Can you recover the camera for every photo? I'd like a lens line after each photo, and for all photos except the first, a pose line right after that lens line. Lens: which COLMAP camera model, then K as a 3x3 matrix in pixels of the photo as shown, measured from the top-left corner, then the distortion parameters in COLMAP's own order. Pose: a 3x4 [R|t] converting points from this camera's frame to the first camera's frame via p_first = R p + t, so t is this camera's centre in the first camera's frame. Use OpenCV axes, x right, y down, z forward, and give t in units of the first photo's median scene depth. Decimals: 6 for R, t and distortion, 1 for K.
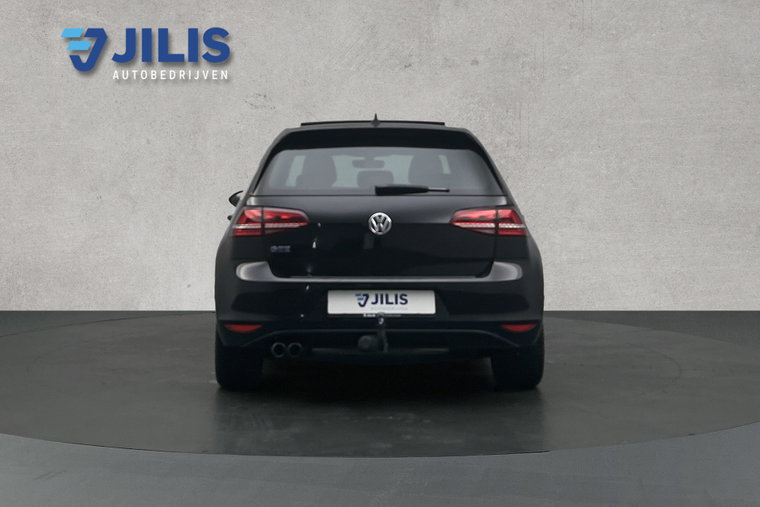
lens RADIAL K [[592.1, 0, 382.1], [0, 592.1, 253.5], [0, 0, 1]] dist [-0.002447, -0.001986]
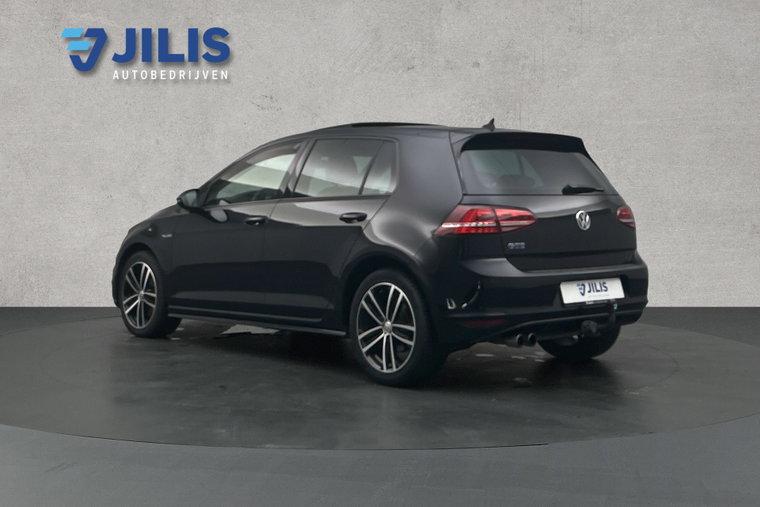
lens RADIAL K [[592.1, 0, 381.5], [0, 592.1, 253.7], [0, 0, 1]] dist [-0.002447, -0.001986]
pose [[1.000000, 0.000100, -0.000455, -0.006471], [-0.000100, 1.000000, 0.000511, 0.003972], [0.000455, -0.000511, 1.000000, -0.025209]]
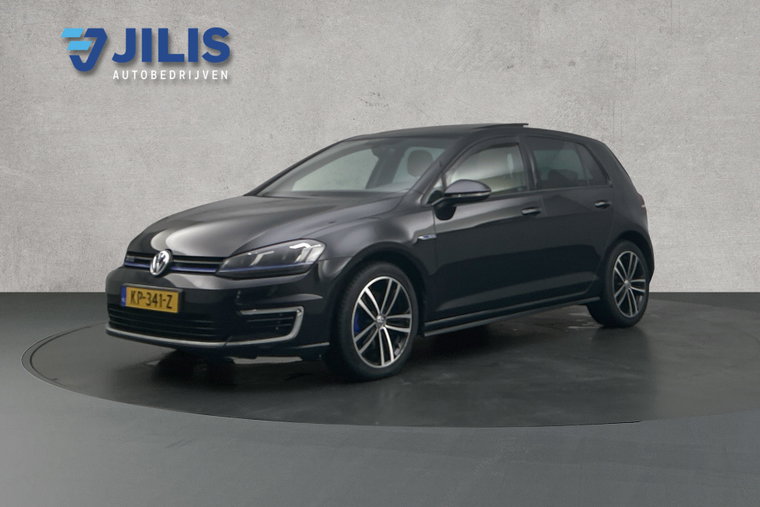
lens RADIAL K [[592.1, 0, 376.8], [0, 592.1, 253.3], [0, 0, 1]] dist [-0.002447, -0.001986]
pose [[0.999999, -0.000105, -0.001329, -0.199868], [0.000105, 1.000000, 0.000032, 0.025261], [0.001329, -0.000032, 0.999999, -0.086519]]
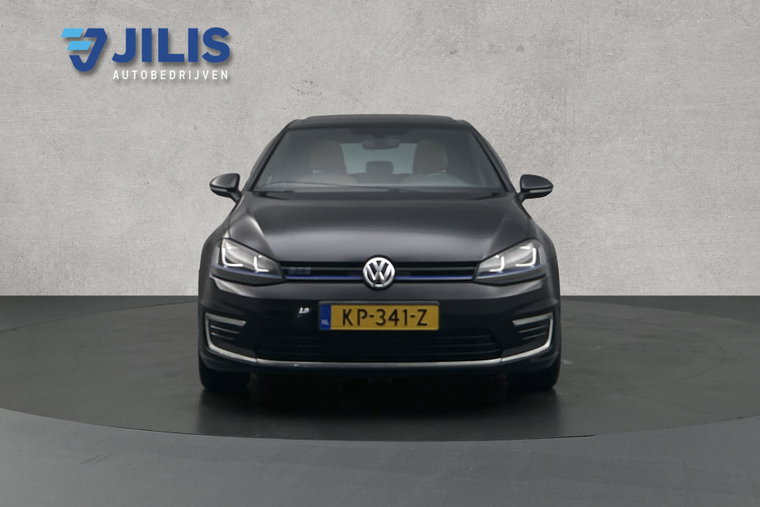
lens RADIAL K [[592.1, 0, 379.9], [0, 592.1, 253.8], [0, 0, 1]] dist [-0.002447, -0.001986]
pose [[1.000000, 0.000066, -0.000866, -0.080621], [-0.000066, 1.000000, -0.000077, 0.025645], [0.000866, 0.000077, 1.000000, -0.005647]]
